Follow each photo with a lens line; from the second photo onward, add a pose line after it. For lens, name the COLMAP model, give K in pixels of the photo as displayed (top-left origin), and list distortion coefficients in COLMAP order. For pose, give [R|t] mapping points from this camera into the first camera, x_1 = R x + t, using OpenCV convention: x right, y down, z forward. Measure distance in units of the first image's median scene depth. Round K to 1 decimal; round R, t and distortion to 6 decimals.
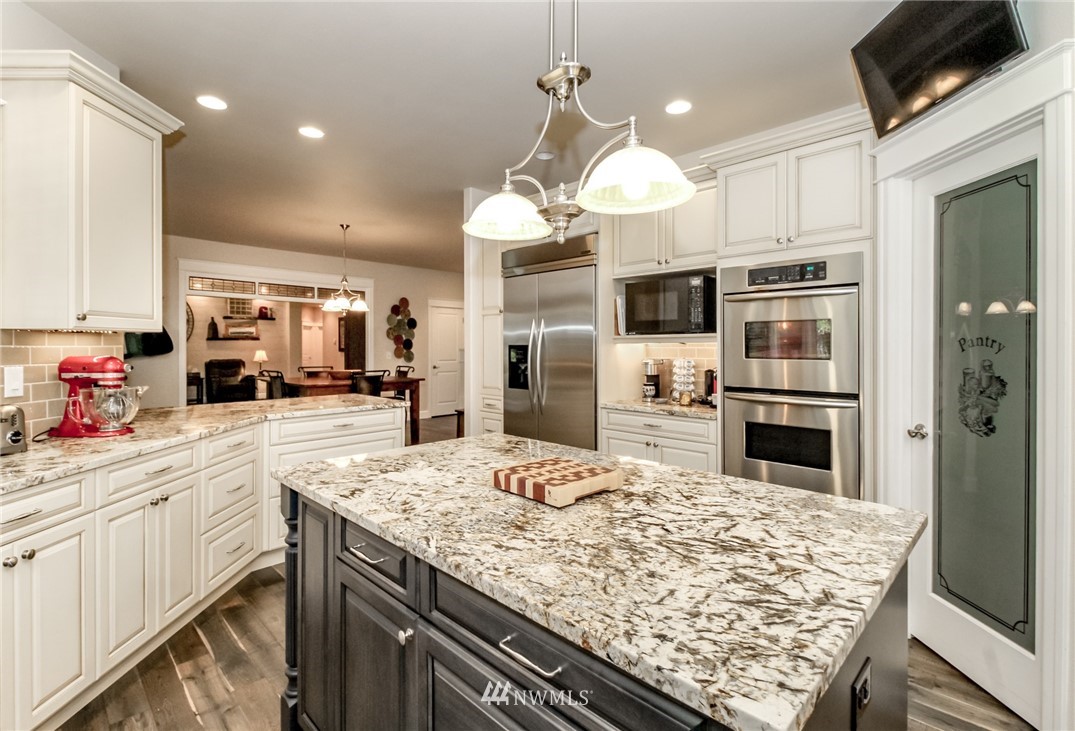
lens RADIAL K [[502.8, 0, 557.7], [0, 502.8, 351.0], [0, 0, 1]] dist [0.004402, 0.000037]
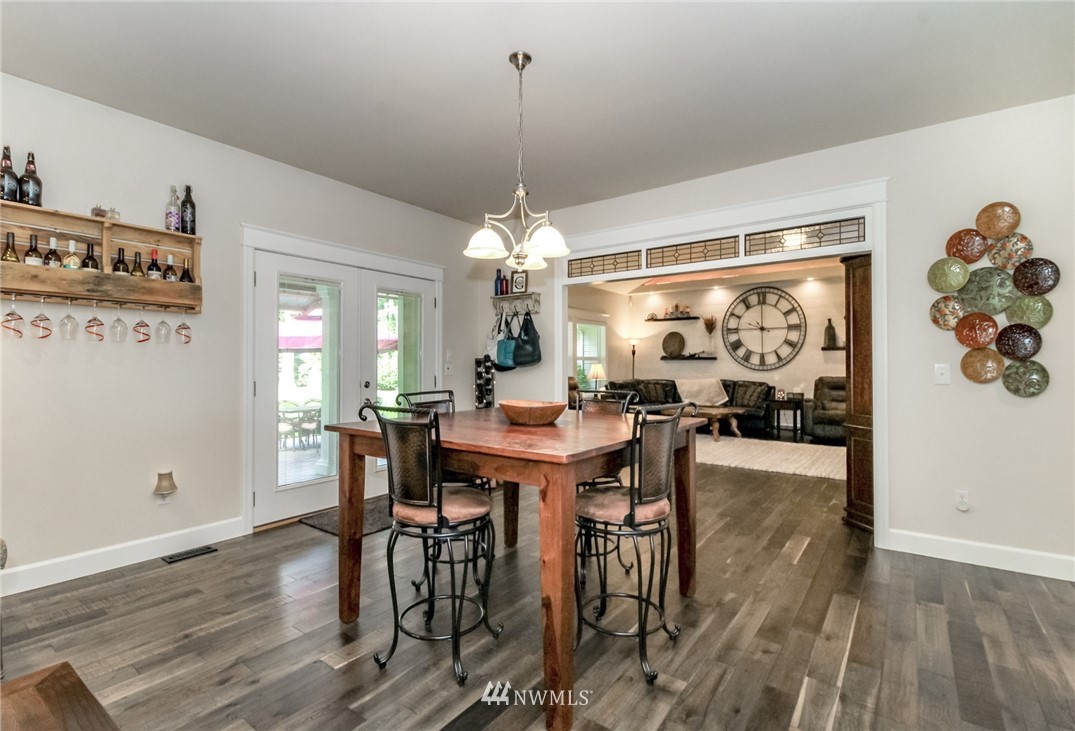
lens RADIAL K [[509.0, 0, 535.4], [0, 509.0, 360.3], [0, 0, 1]] dist [-0.000606, -0.000553]
pose [[0.115306, -0.010894, -0.993270, 0.001181], [-0.005984, 0.999914, -0.011662, 0.004805], [0.993312, 0.007288, 0.115231, 0.515587]]
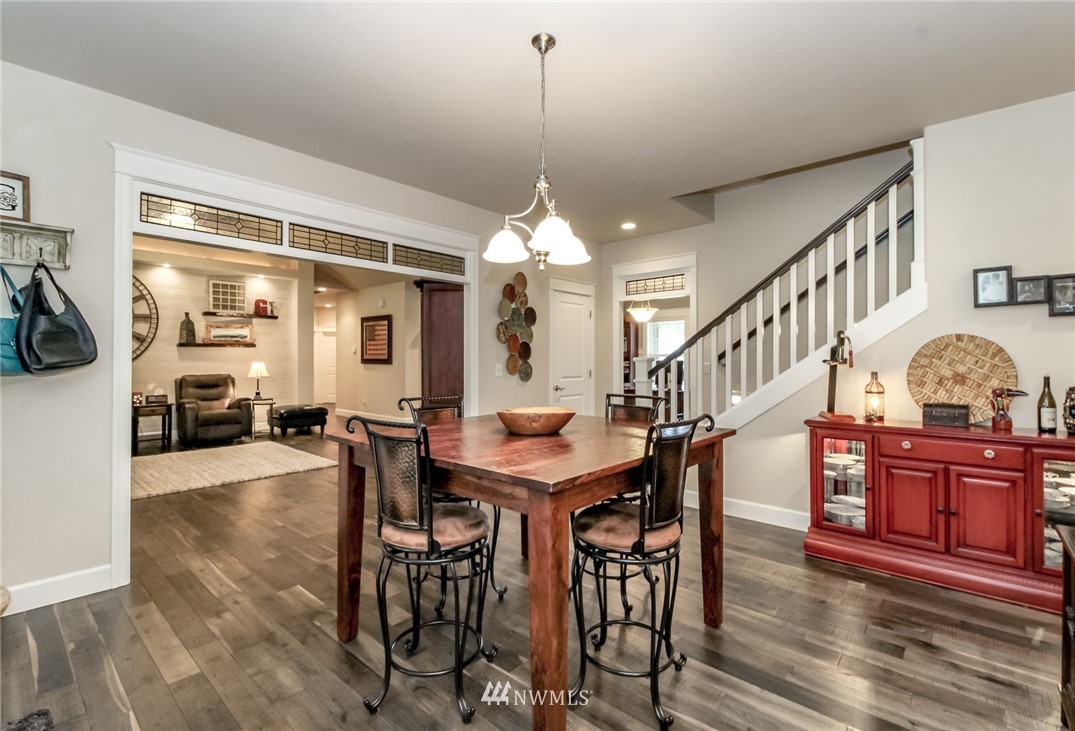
lens RADIAL K [[497.7, 0, 551.0], [0, 497.7, 356.0], [0, 0, 1]] dist [0.002232, -0.001028]
pose [[0.999401, 0.000466, 0.034593, -0.230202], [0.000009, 0.999906, -0.013745, 0.000533], [-0.034596, 0.013737, 0.999307, 0.330184]]
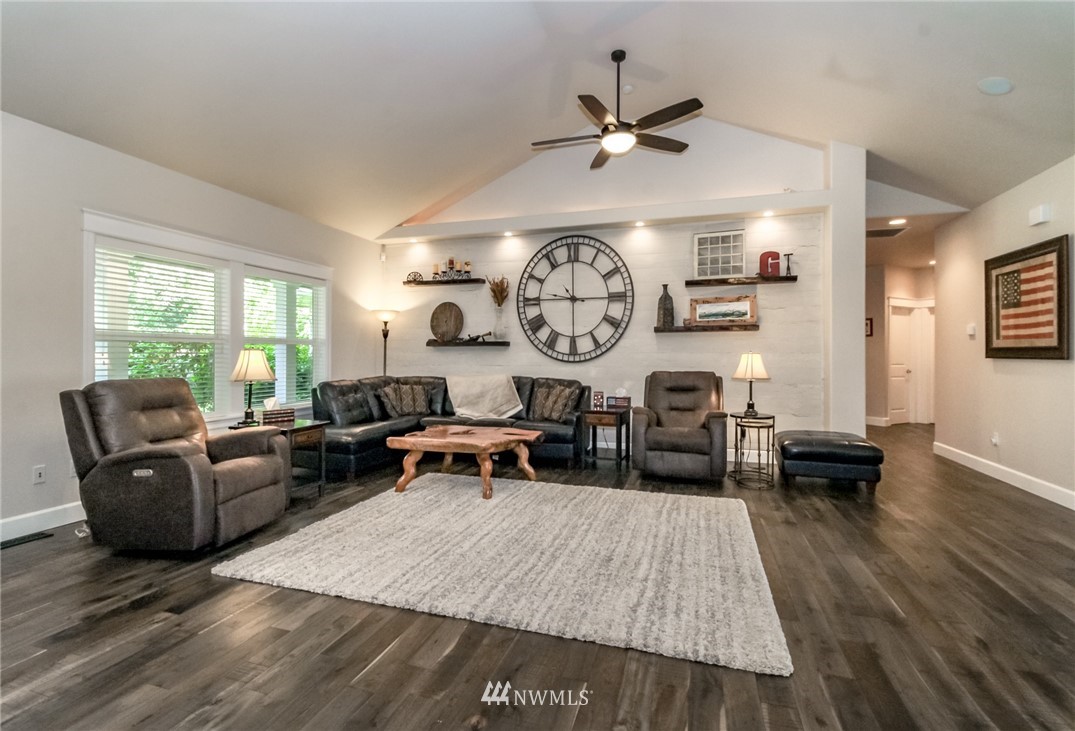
lens RADIAL K [[488.4, 0, 529.3], [0, 488.4, 354.9], [0, 0, 1]] dist [0.000460, -0.000253]
pose [[0.412440, -0.001006, -0.910984, -0.323997], [-0.008615, 0.999950, -0.005004, 0.004649], [0.910944, 0.009912, 0.412411, 0.721273]]
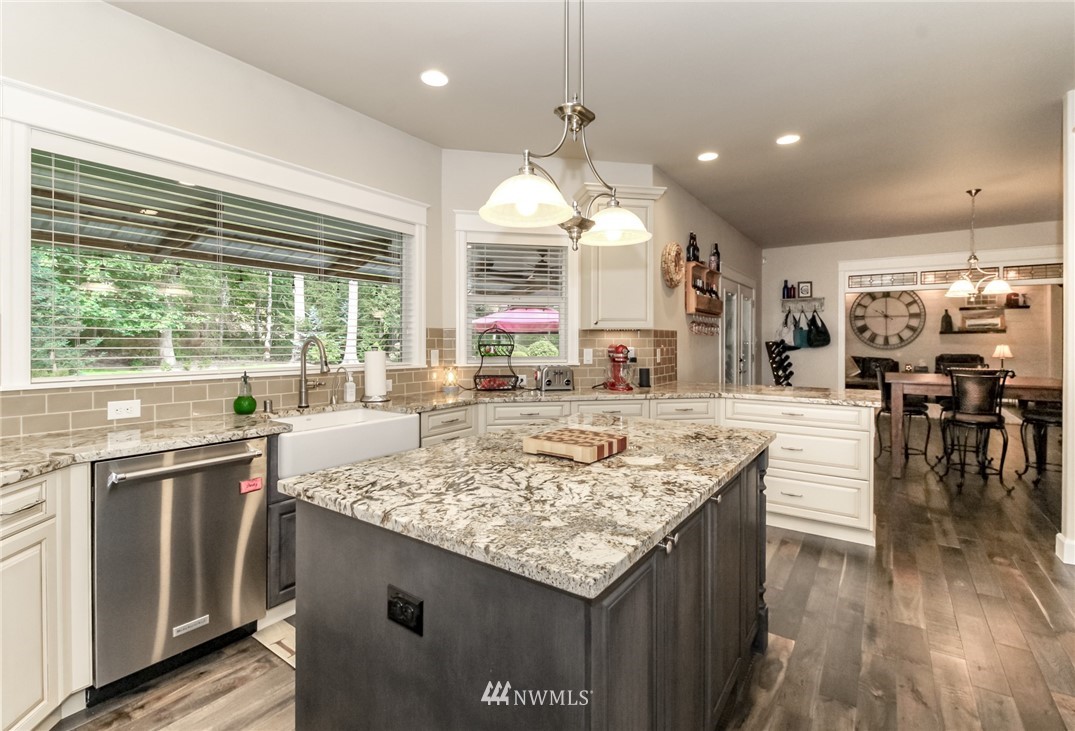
lens RADIAL K [[497.5, 0, 524.0], [0, 497.5, 342.6], [0, 0, 1]] dist [0.031051, -0.022187]
pose [[0.133231, 0.002912, -0.991081, 0.153869], [-0.009299, 0.999955, 0.001688, 0.001022], [0.991041, 0.008991, 0.133252, 0.092419]]
